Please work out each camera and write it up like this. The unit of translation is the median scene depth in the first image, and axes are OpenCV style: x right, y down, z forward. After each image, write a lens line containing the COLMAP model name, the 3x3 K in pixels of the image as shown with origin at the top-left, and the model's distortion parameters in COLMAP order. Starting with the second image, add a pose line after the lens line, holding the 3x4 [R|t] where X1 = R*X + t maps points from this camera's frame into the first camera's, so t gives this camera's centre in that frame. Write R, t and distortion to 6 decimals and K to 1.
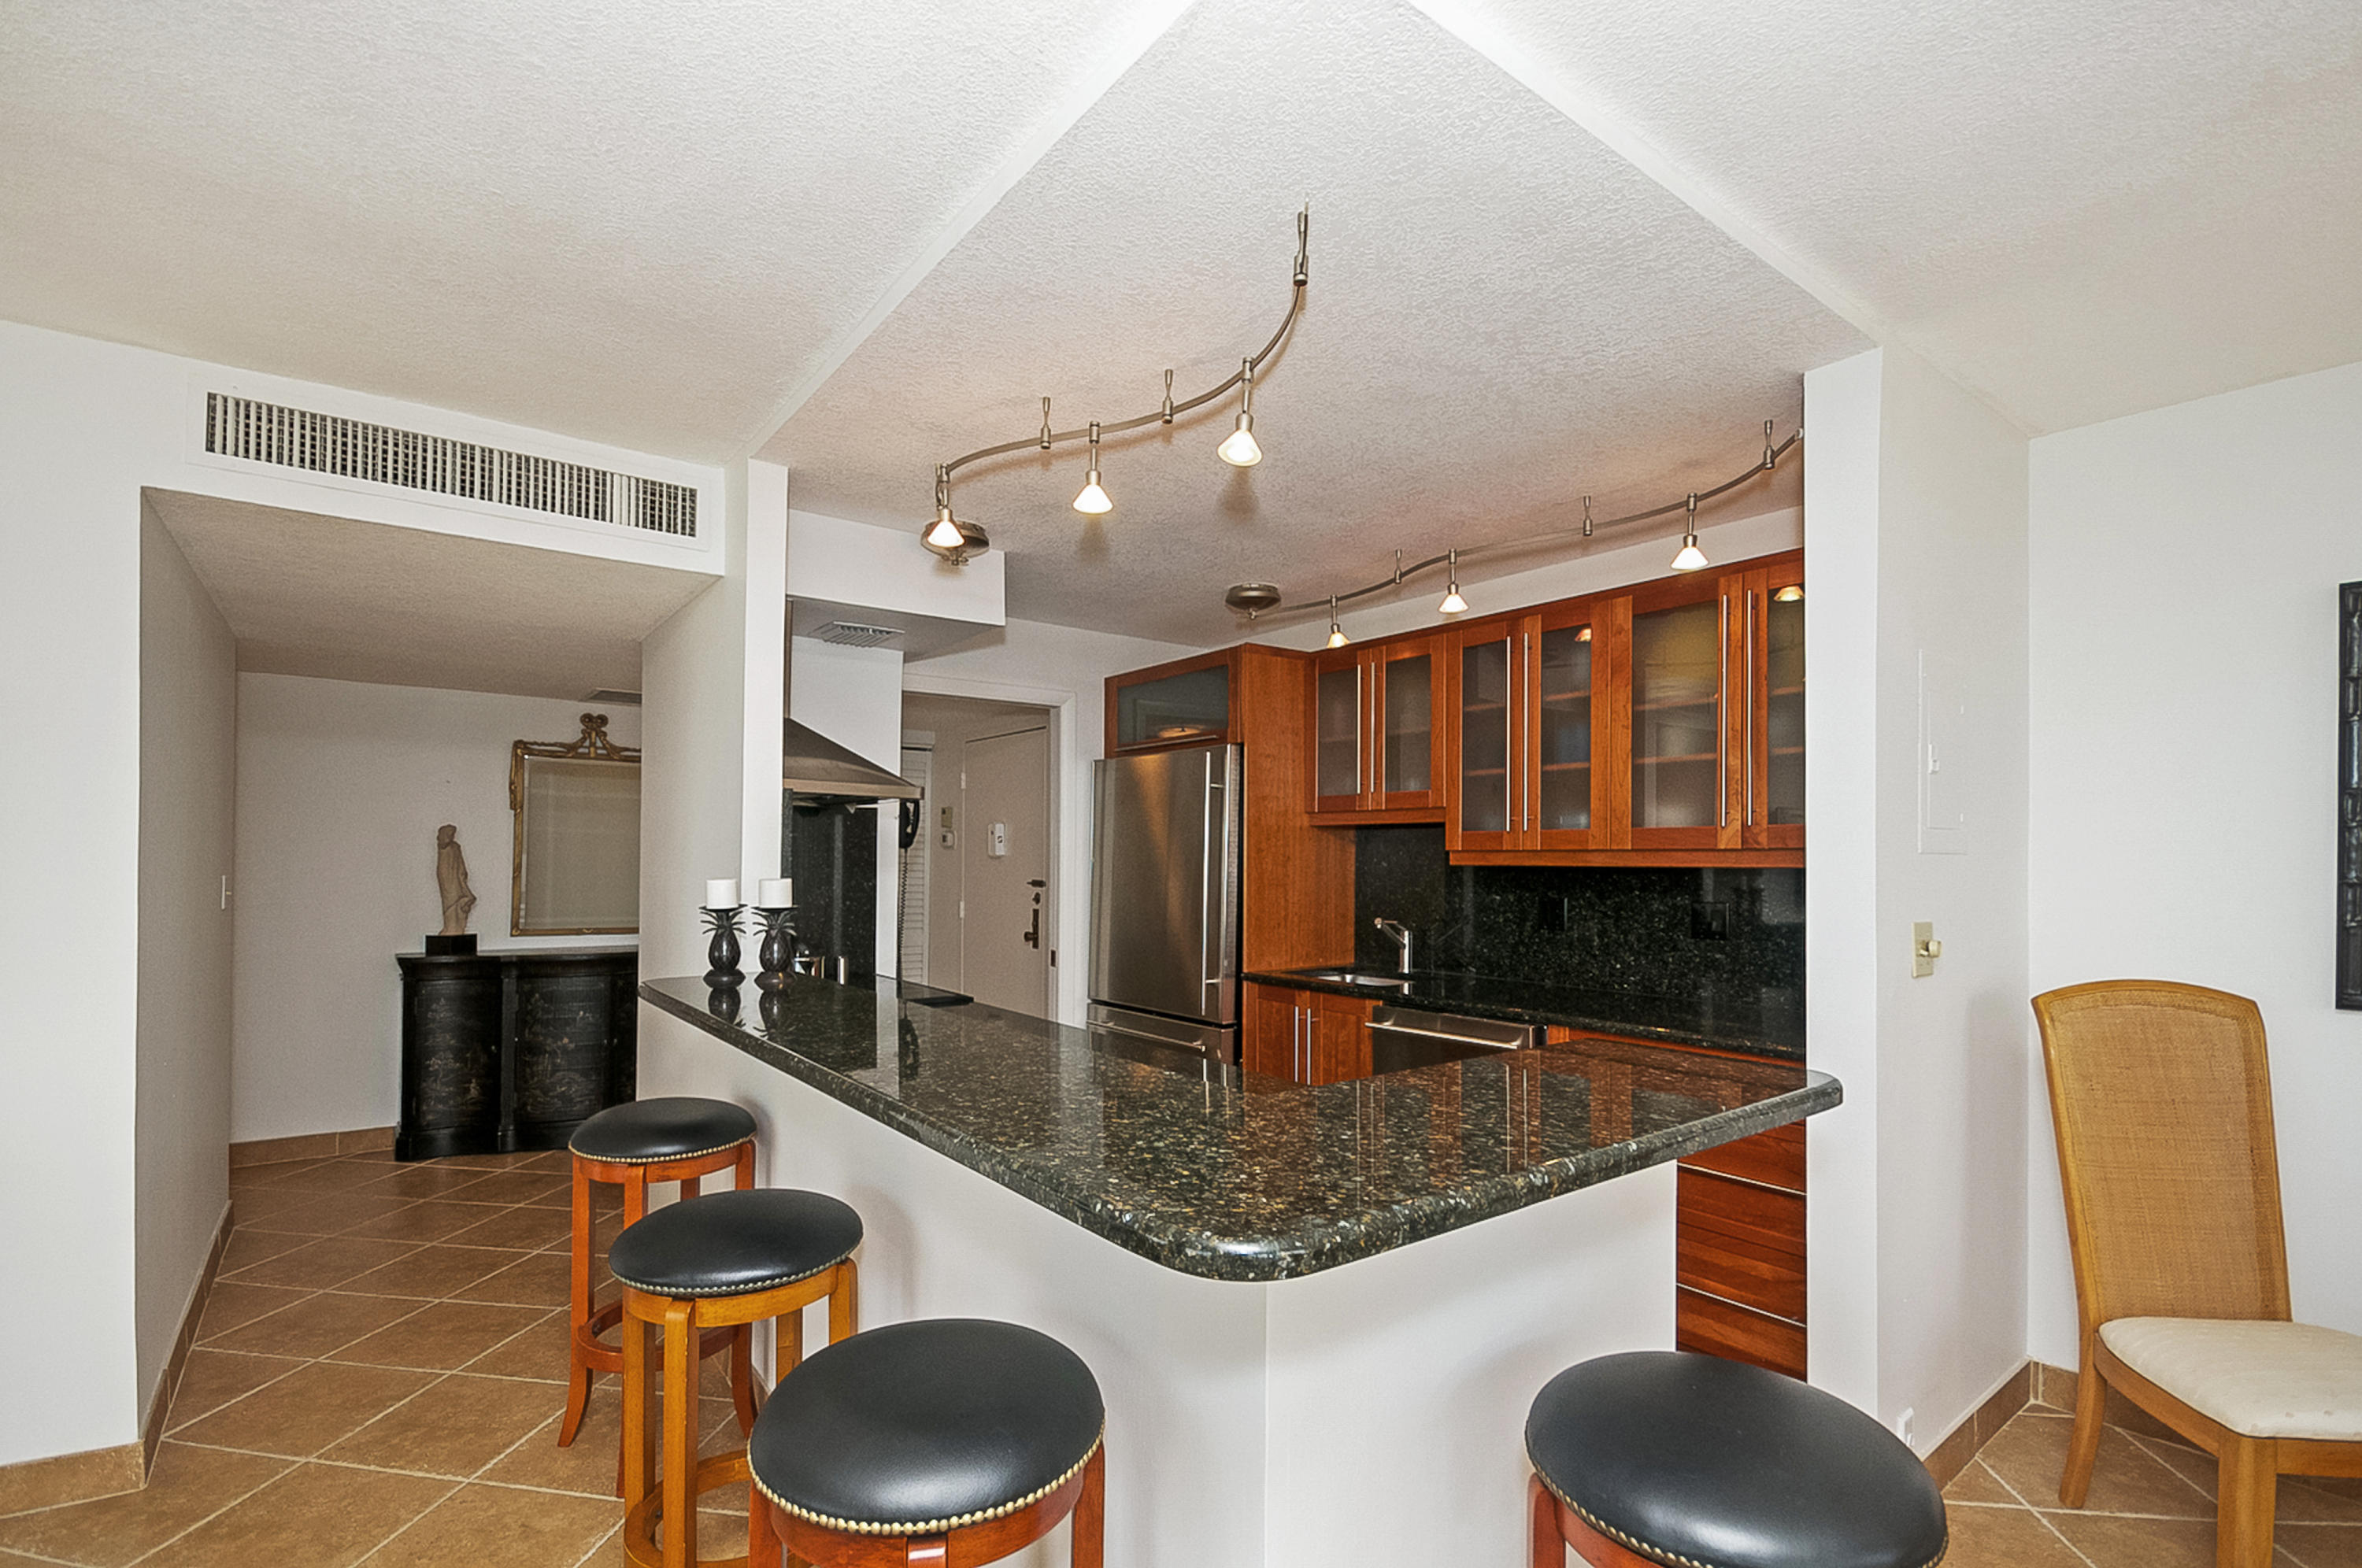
lens RADIAL K [[1070.4, 0, 1166.8], [0, 1070.4, 839.4], [0, 0, 1]] dist [0.002185, -0.000221]
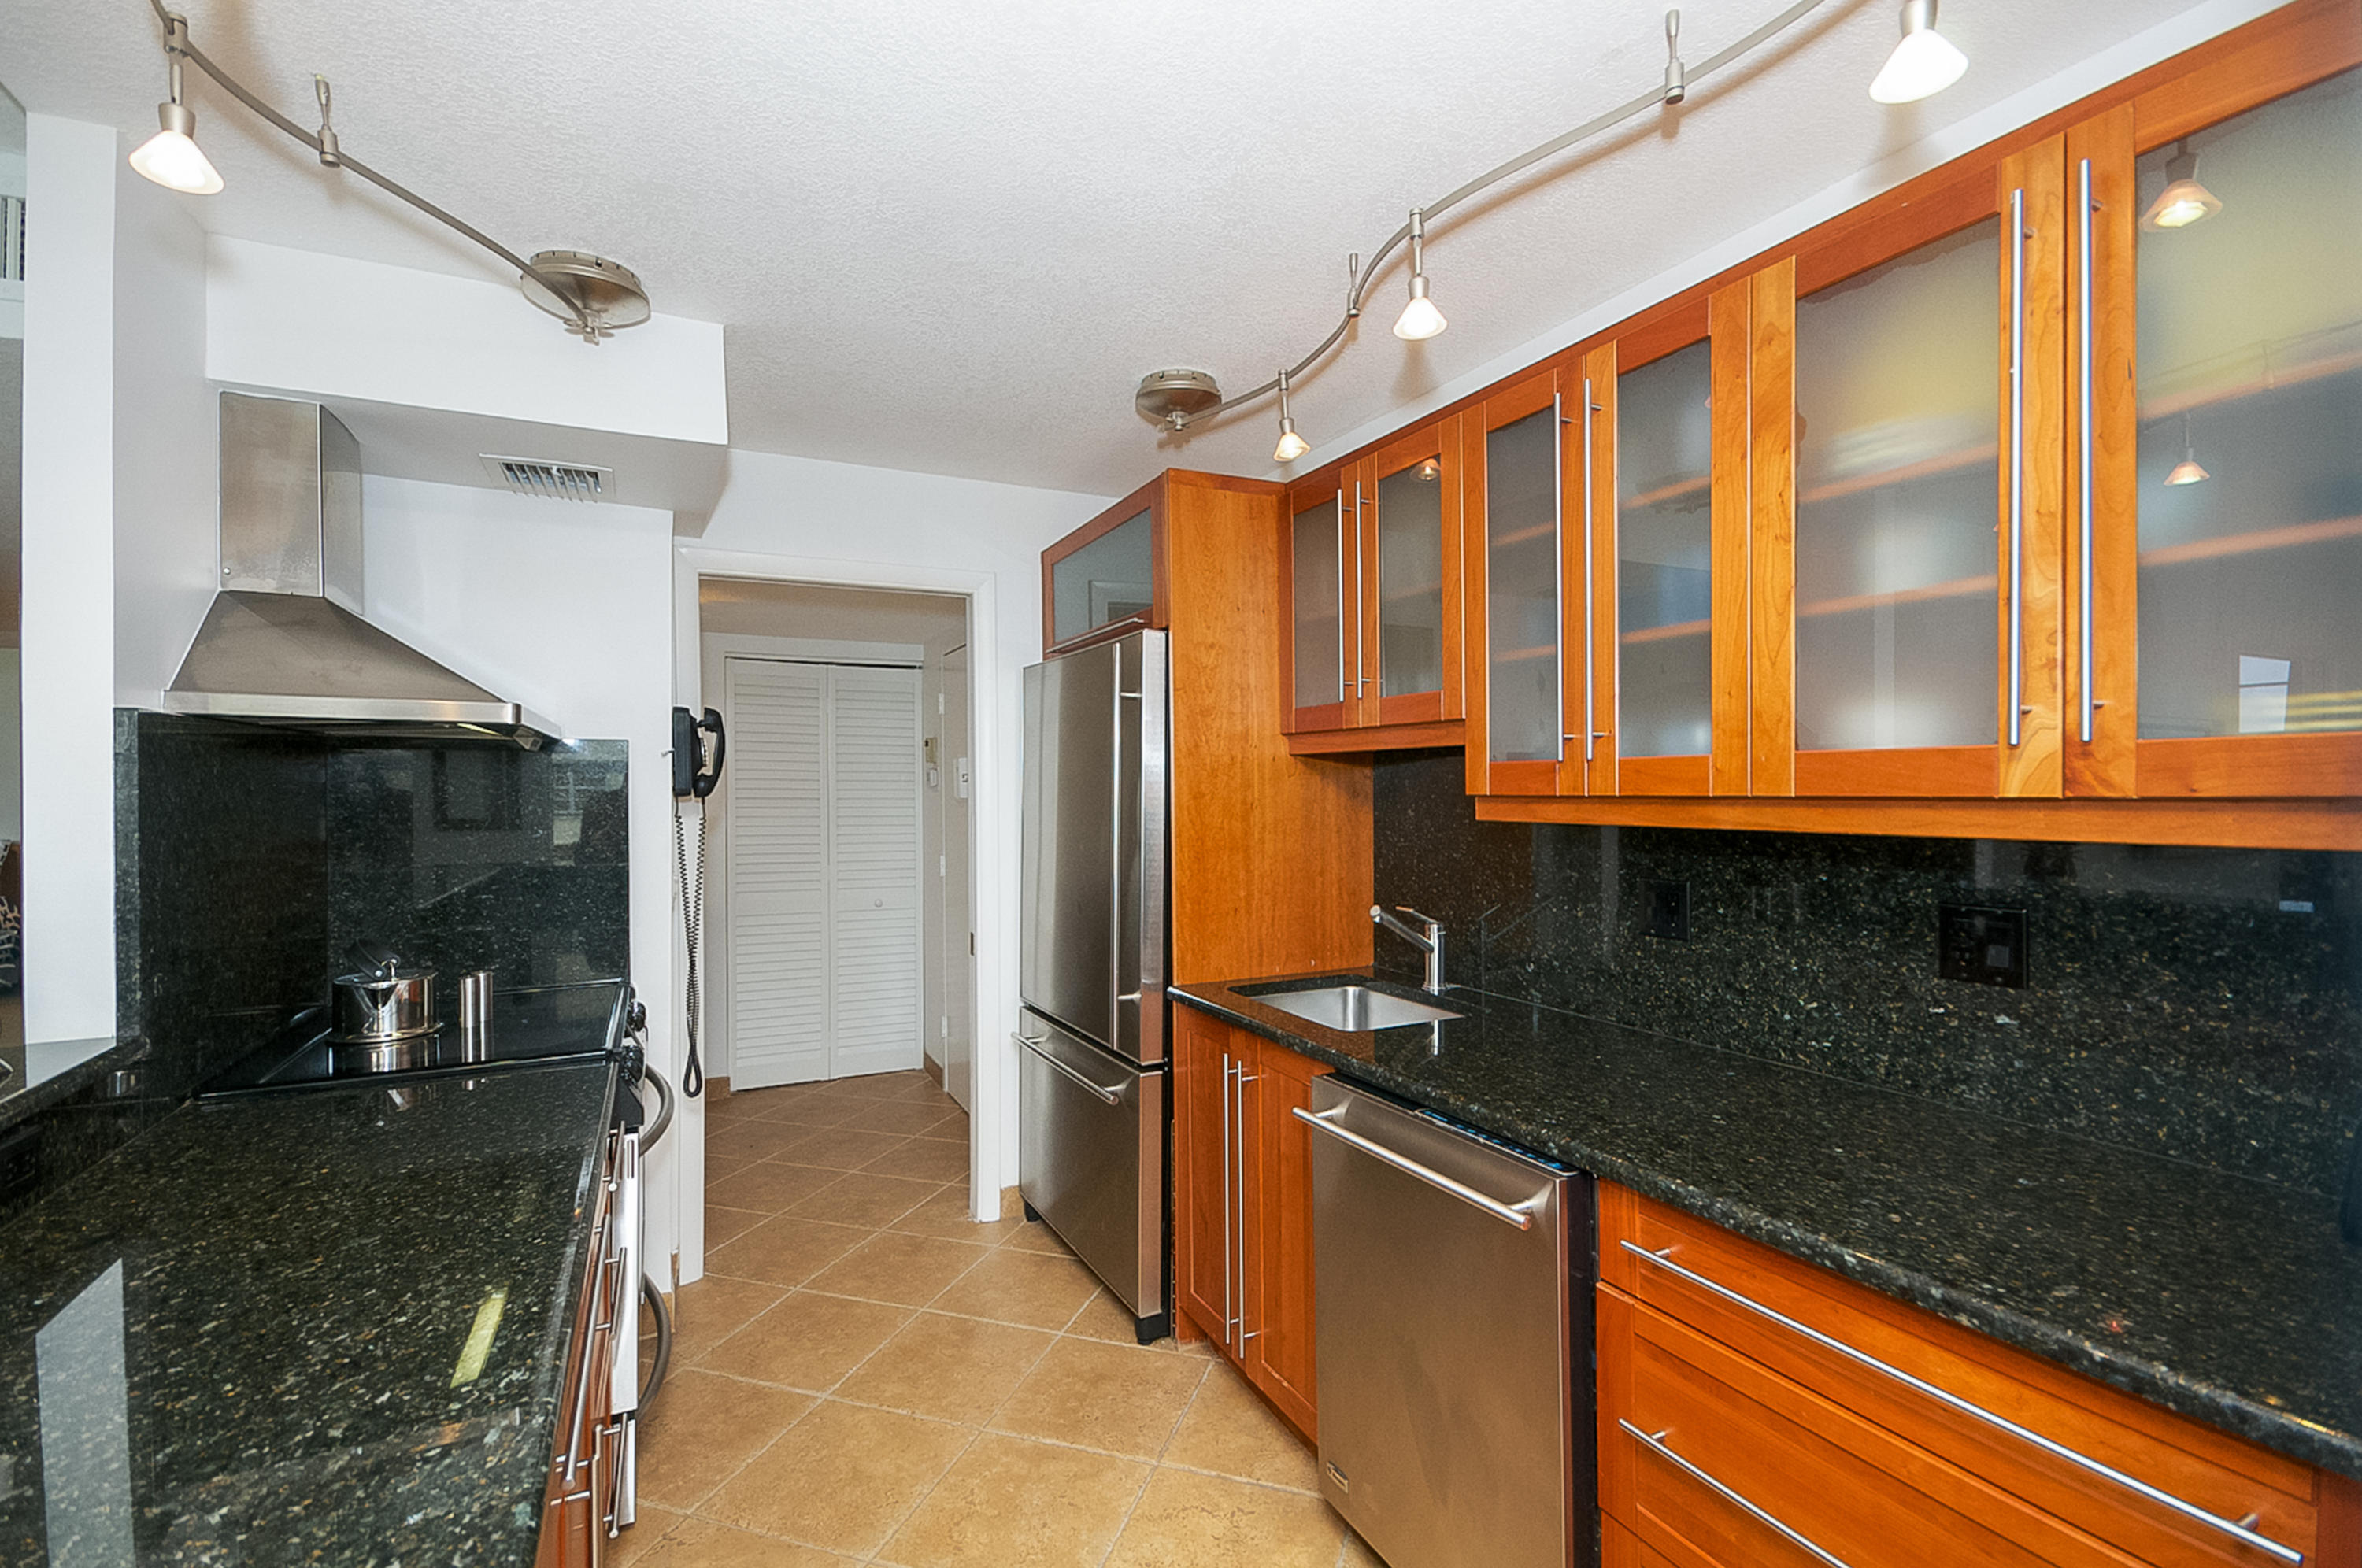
lens RADIAL K [[1069.6, 0, 1173.6], [0, 1069.6, 797.4], [0, 0, 1]] dist [-0.002892, -0.000662]
pose [[0.979351, -0.013158, -0.201736, 0.203163], [0.019340, 0.999401, 0.028704, -0.007039], [0.201238, -0.032013, 0.979019, 0.376649]]
